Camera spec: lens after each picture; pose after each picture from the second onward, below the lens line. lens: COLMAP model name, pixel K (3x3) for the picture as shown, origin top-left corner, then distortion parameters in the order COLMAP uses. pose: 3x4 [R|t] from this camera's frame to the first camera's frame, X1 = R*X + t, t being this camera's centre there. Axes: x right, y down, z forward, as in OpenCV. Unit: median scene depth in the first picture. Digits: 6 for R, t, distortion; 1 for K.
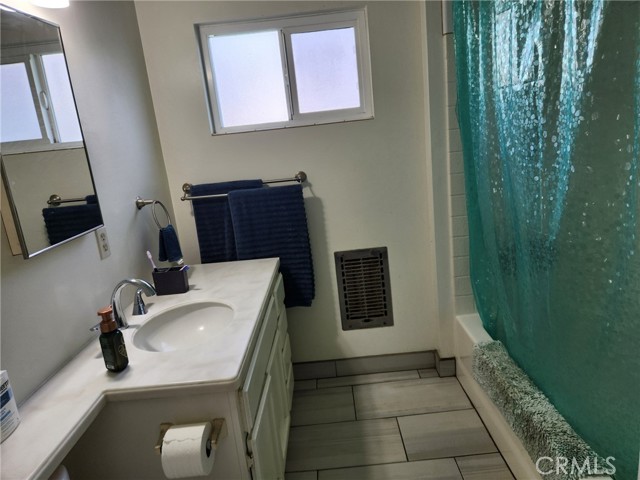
lens RADIAL K [[431.9, 0, 320.3], [0, 431.9, 237.8], [0, 0, 1]] dist [0.083267, -0.084256]
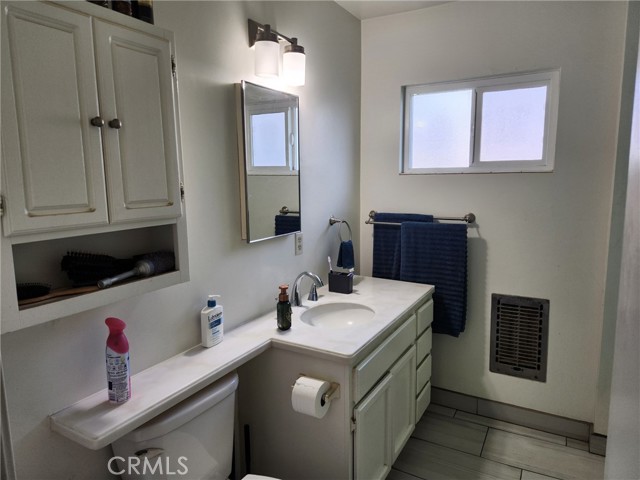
lens RADIAL K [[431.9, 0, 320.3], [0, 431.9, 237.8], [0, 0, 1]] dist [0.083267, -0.084256]
pose [[0.866135, 0.162385, -0.472695, 0.158372], [-0.195651, 0.980434, -0.021691, 0.006565], [0.459924, 0.111271, 0.880959, -0.140327]]
